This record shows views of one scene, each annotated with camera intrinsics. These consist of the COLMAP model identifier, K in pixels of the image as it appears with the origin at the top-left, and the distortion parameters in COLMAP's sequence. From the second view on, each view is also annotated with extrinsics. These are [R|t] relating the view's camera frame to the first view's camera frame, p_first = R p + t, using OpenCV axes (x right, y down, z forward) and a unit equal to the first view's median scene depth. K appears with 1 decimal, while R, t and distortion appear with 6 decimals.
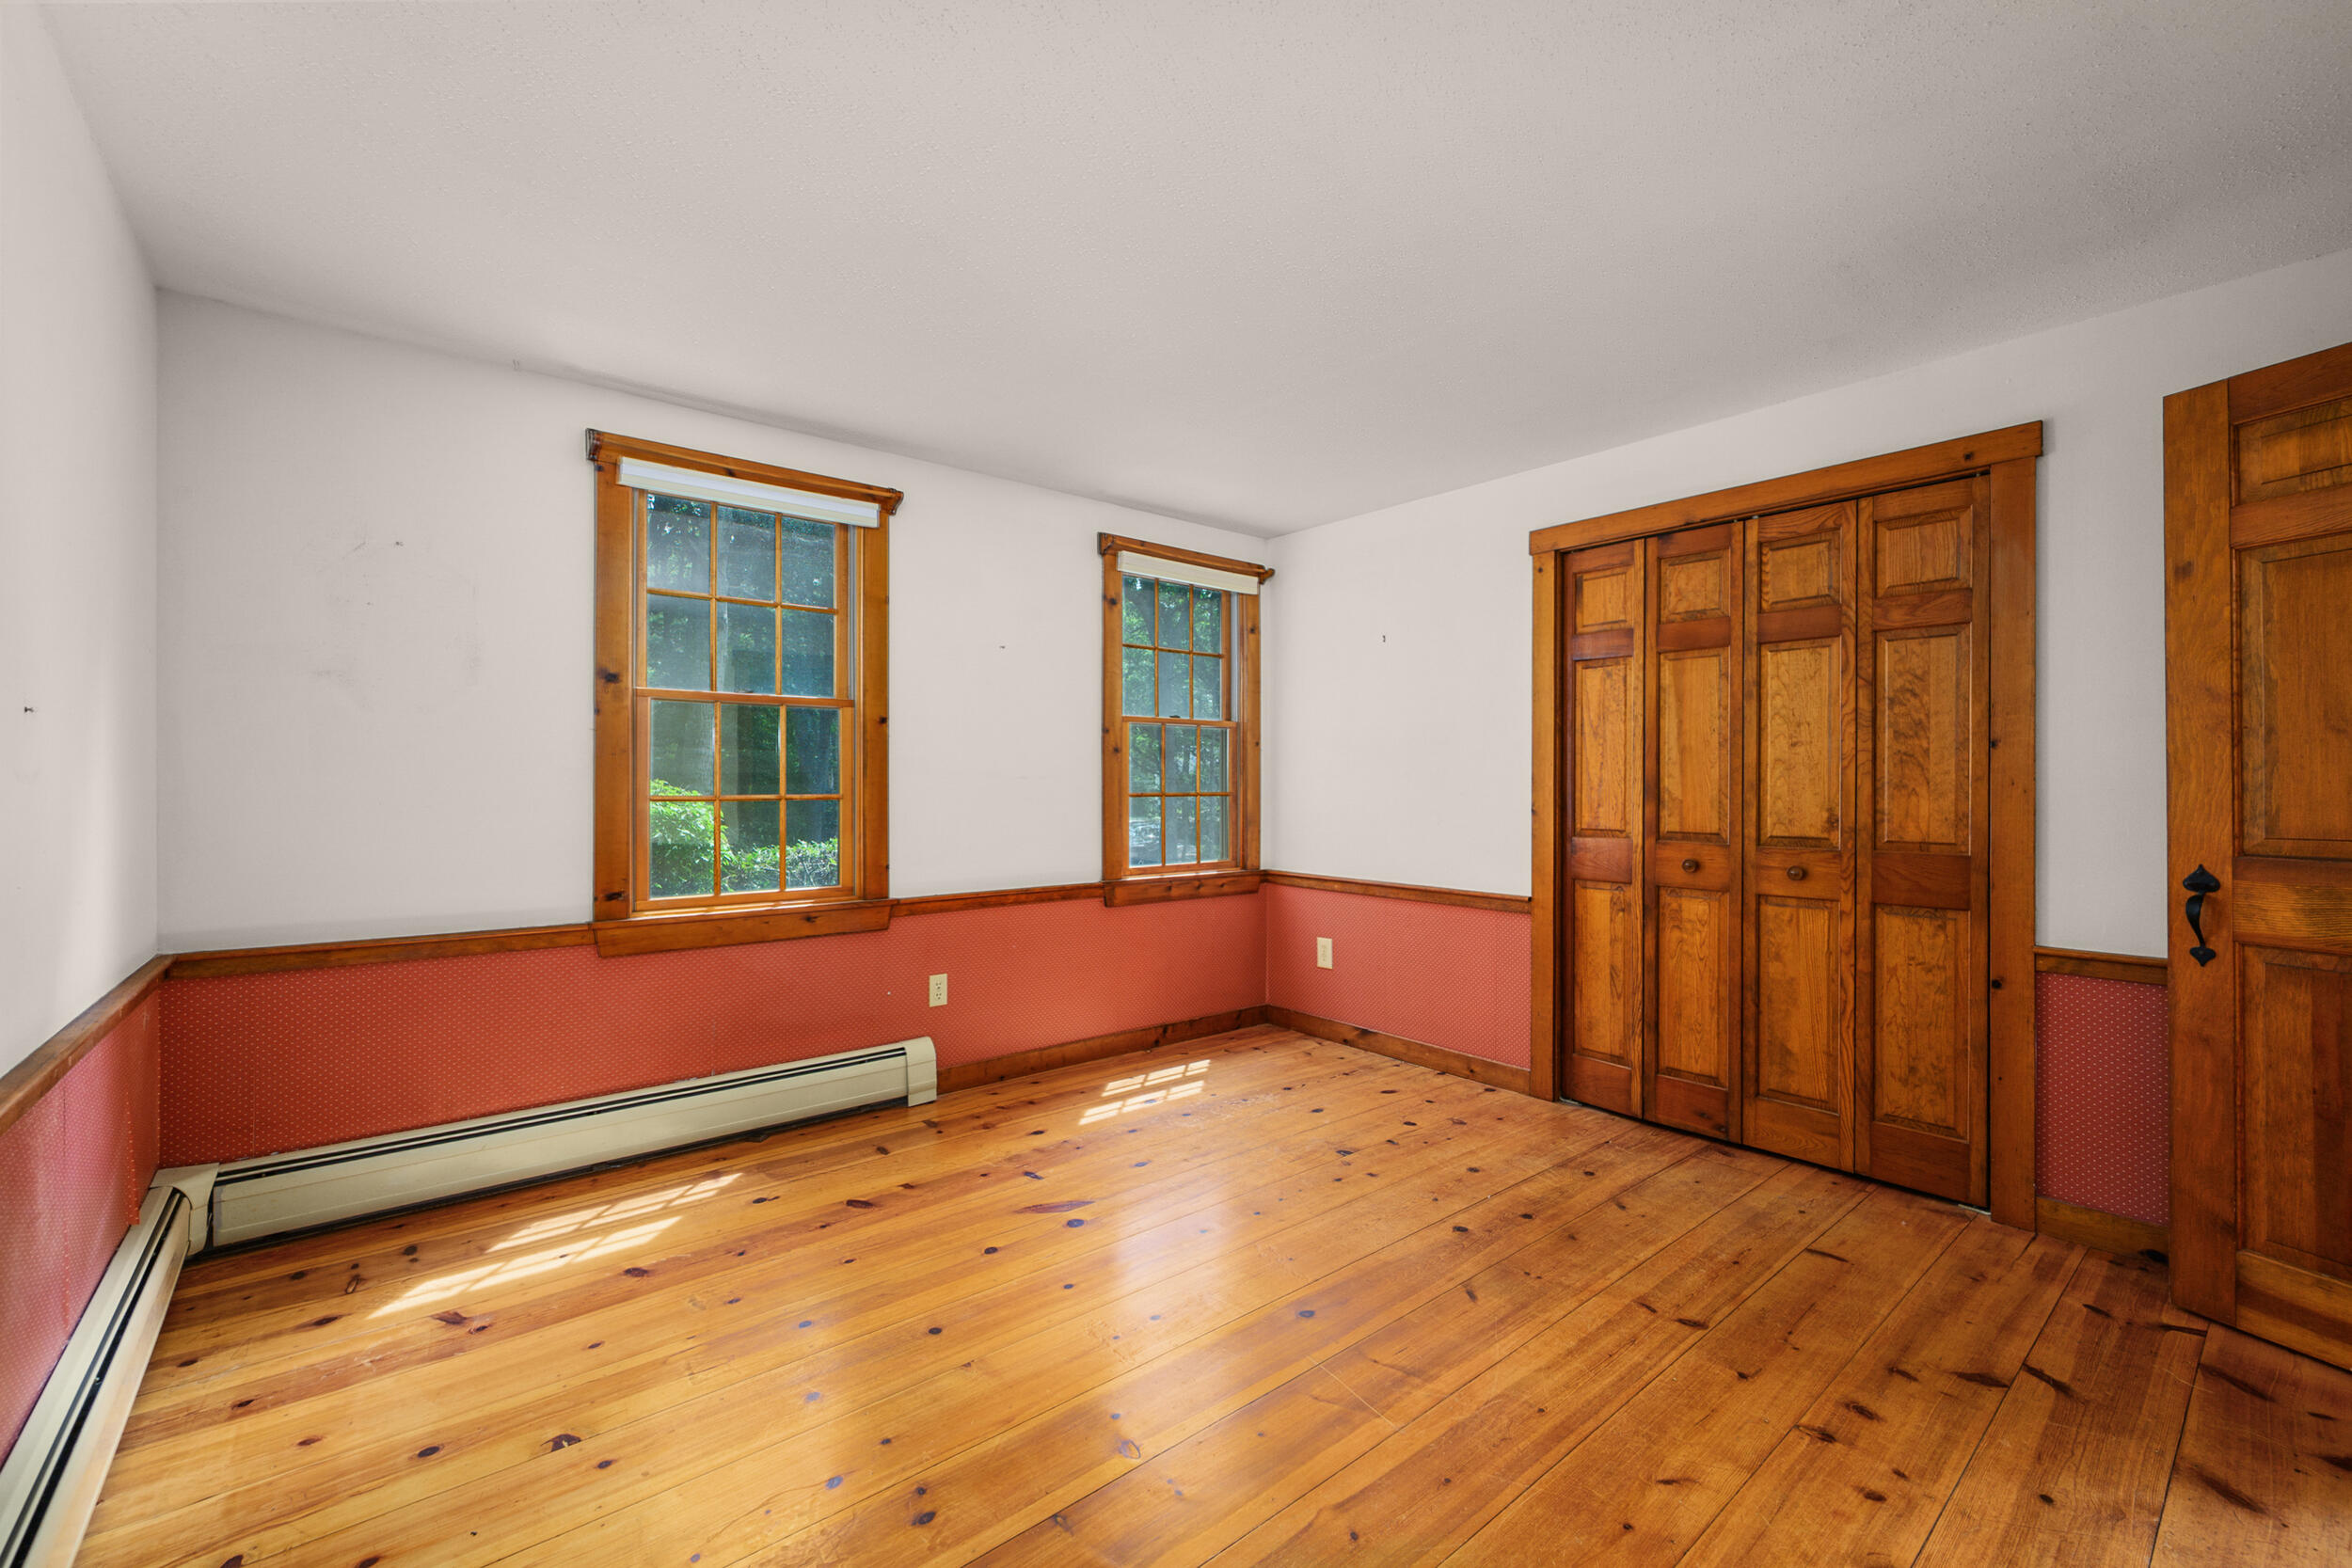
lens RADIAL K [[974.5, 0, 1176.0], [0, 974.5, 784.0], [0, 0, 1]] dist [0.001070, 0.000049]
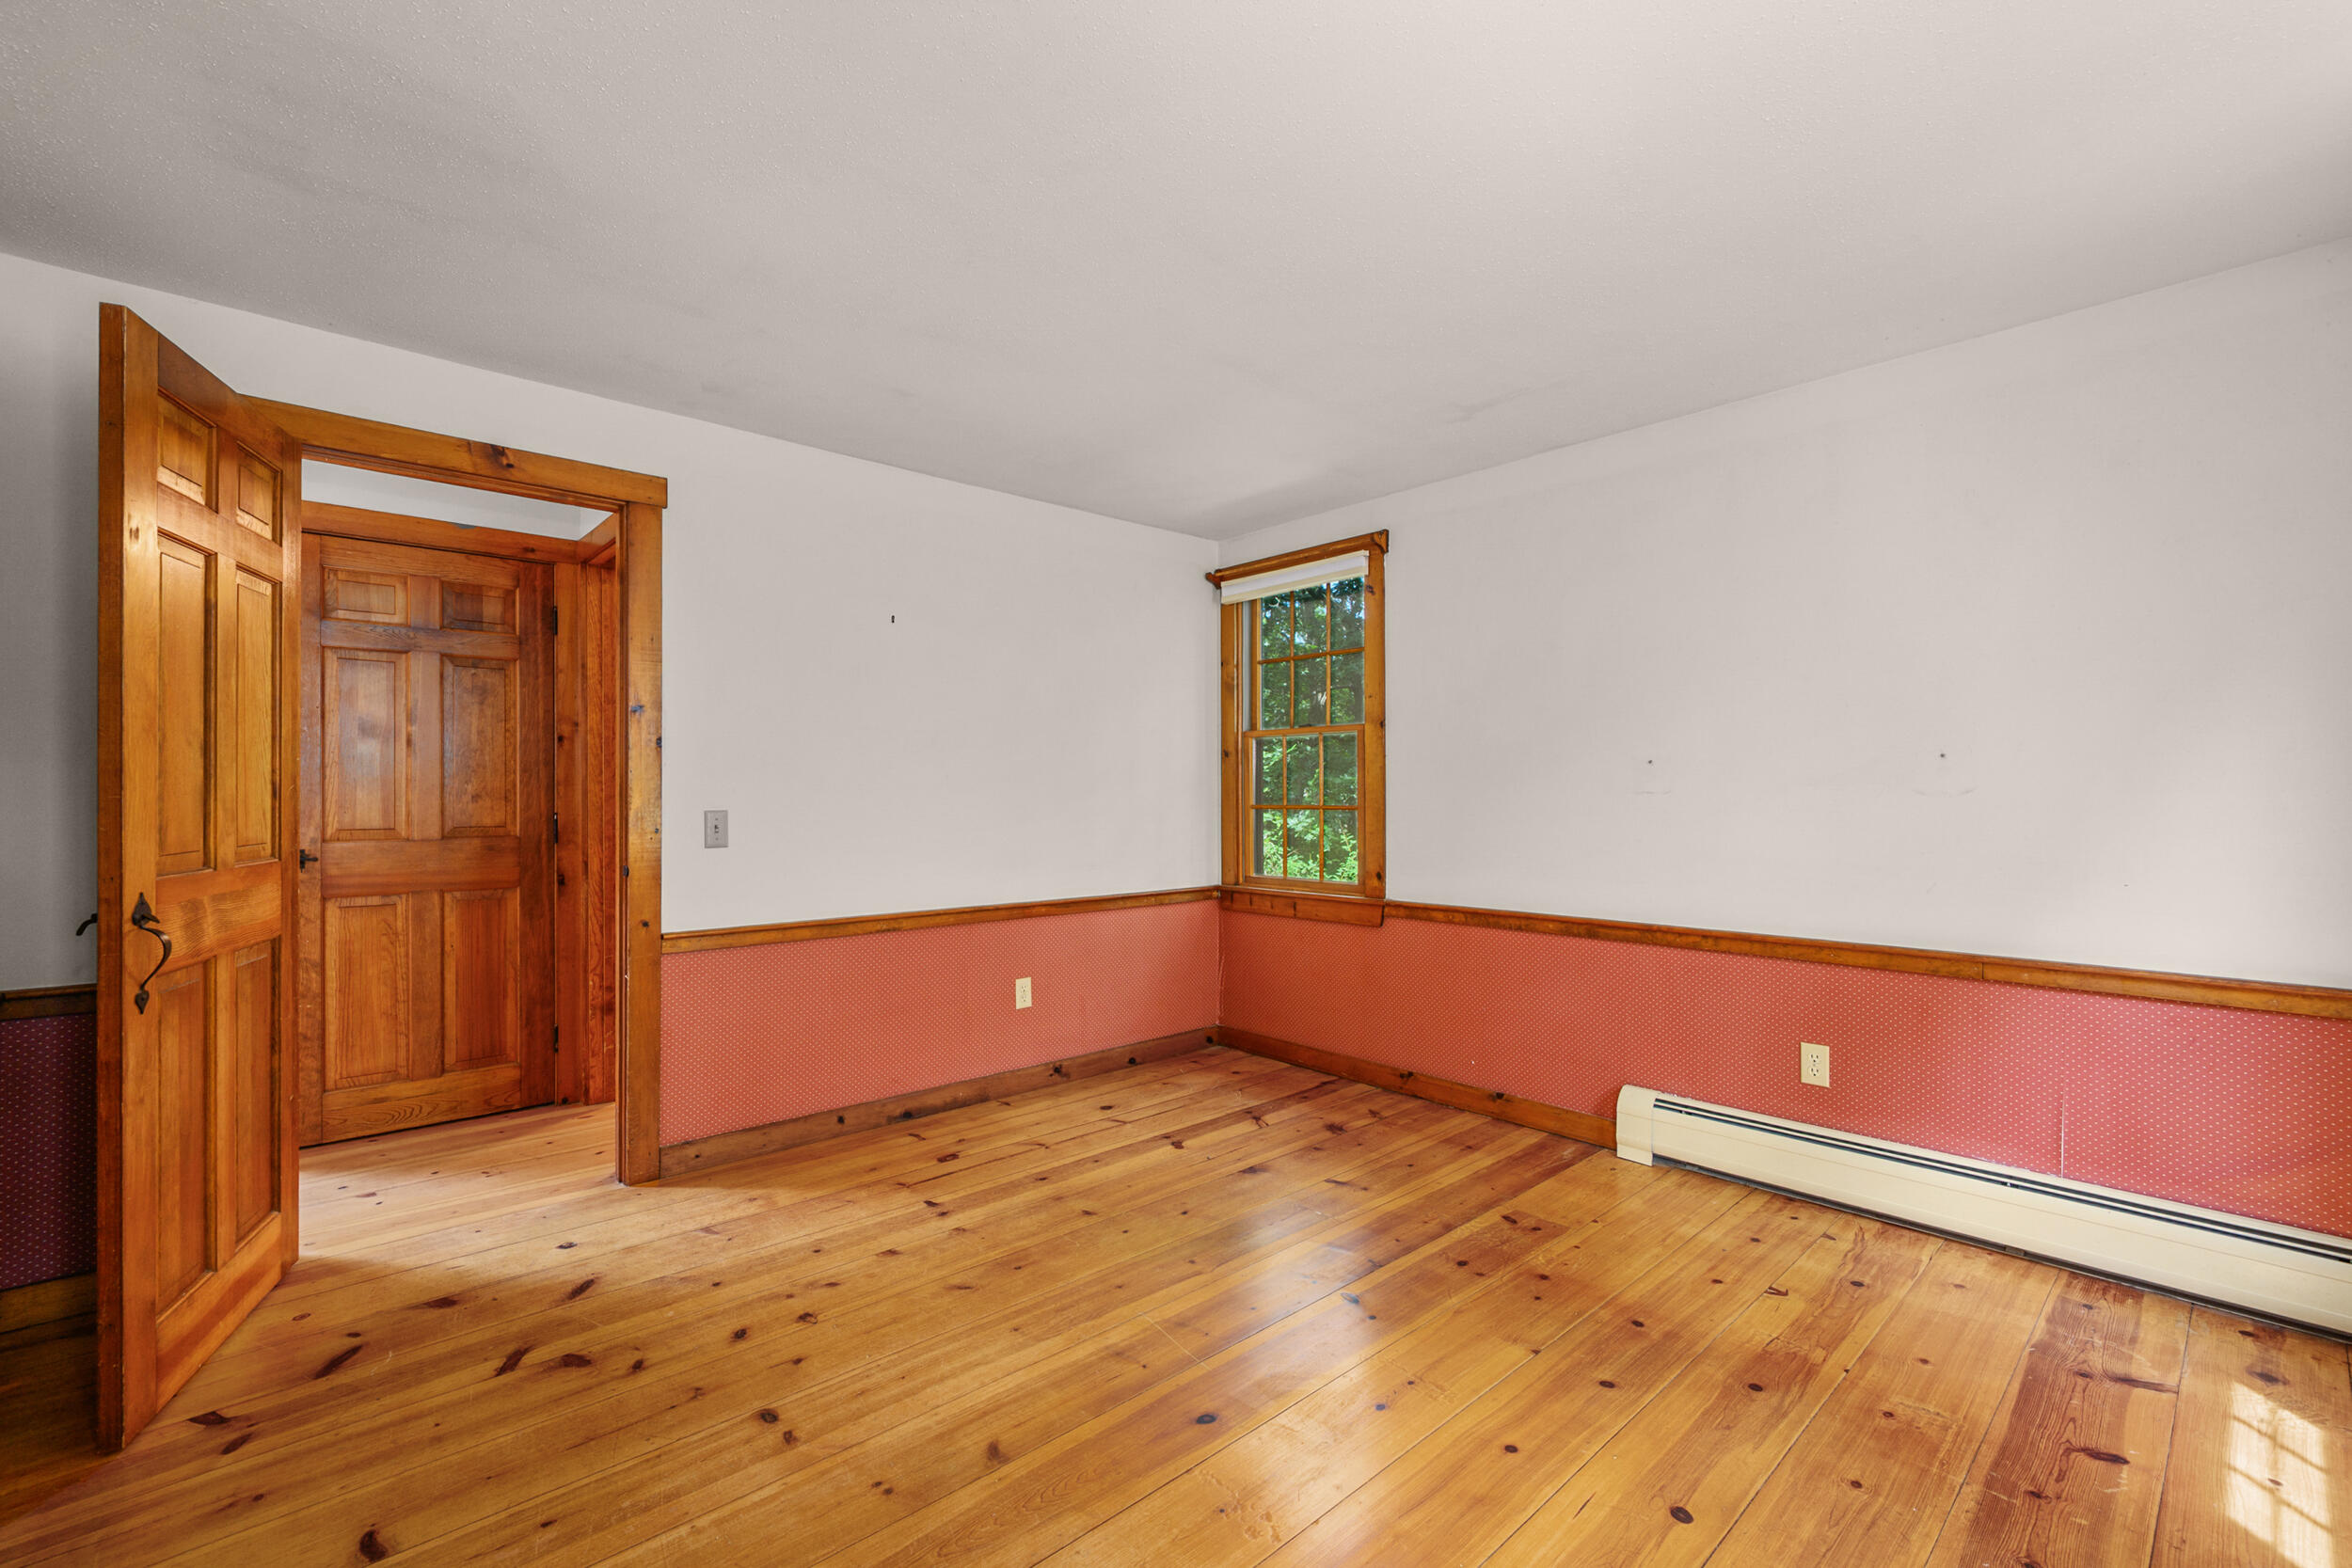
lens RADIAL K [[1006.5, 0, 1176.0], [0, 1006.5, 784.0], [0, 0, 1]] dist [0.000133, 0.000075]
pose [[-0.998902, -0.000173, -0.046848, 0.201656], [0.000378, 0.999931, -0.011756, -0.000624], [0.046847, -0.011761, -0.998833, 1.883308]]
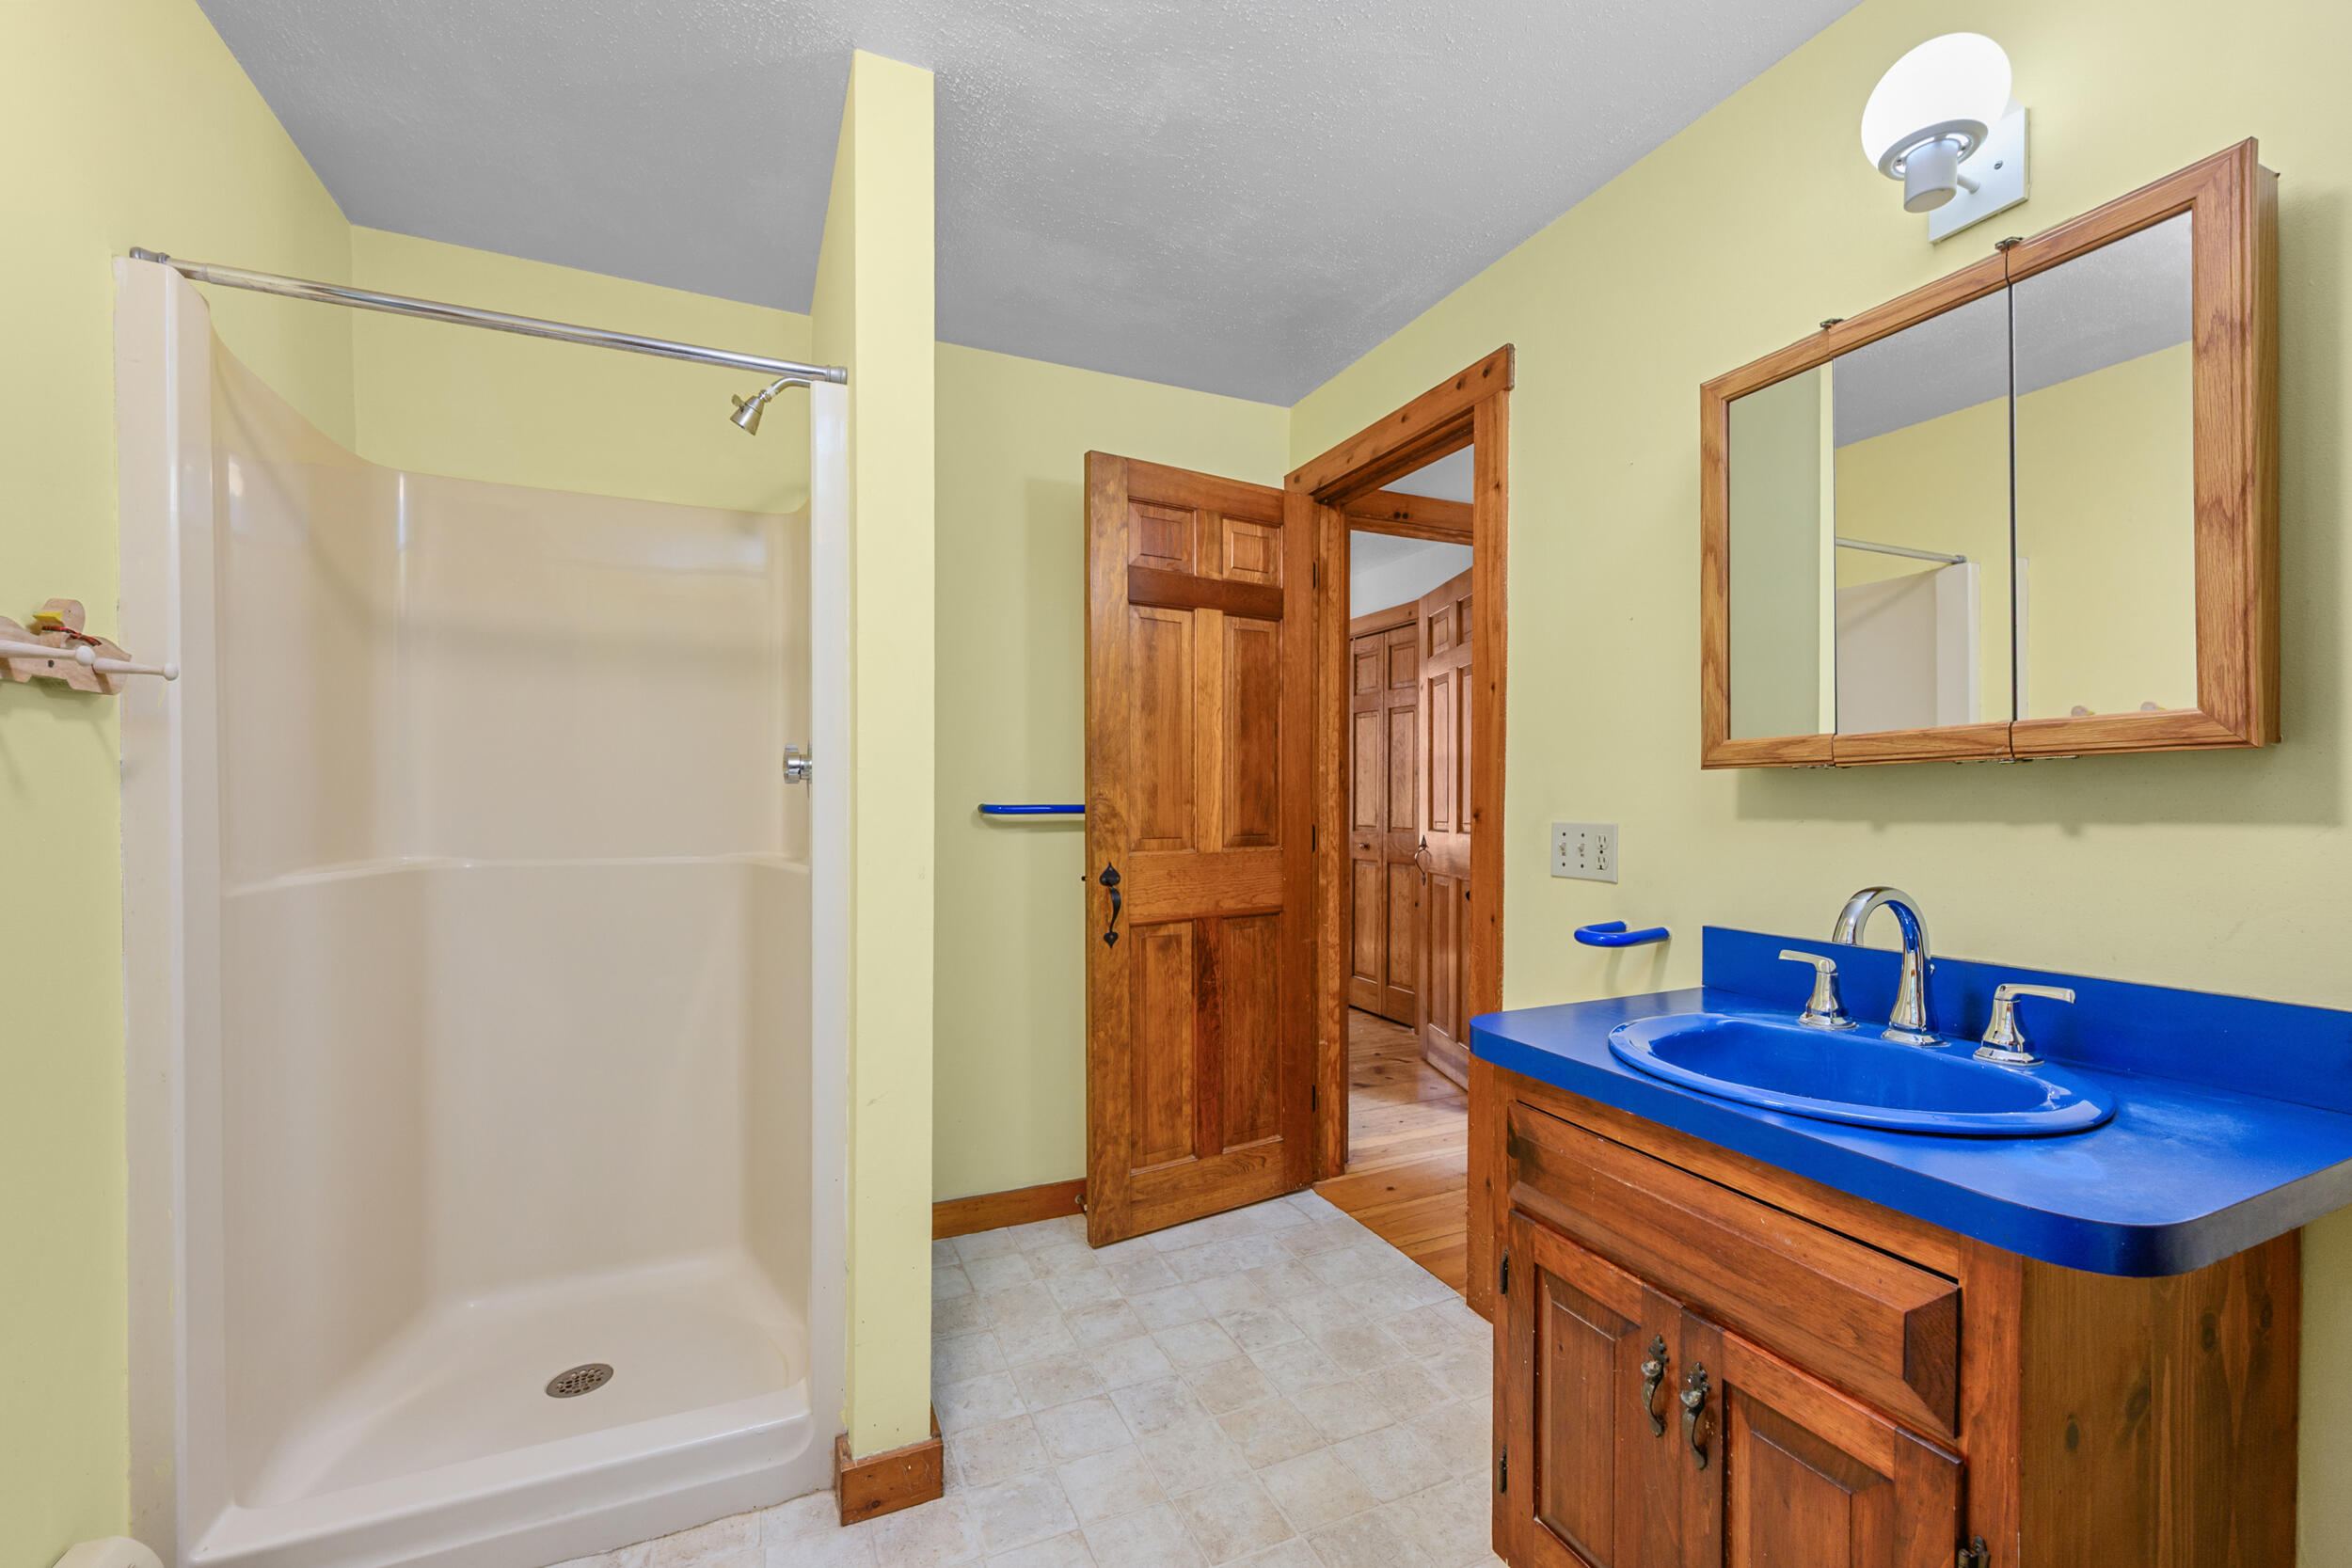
lens RADIAL K [[974.5, 0, 1176.0], [0, 974.5, 784.0], [0, 0, 1]] dist [0.001070, 0.000049]
pose [[0.966507, -0.004377, -0.256601, 1.061722], [0.003811, 0.999989, -0.002702, -0.021694], [0.256610, 0.001633, 0.966514, -1.075814]]
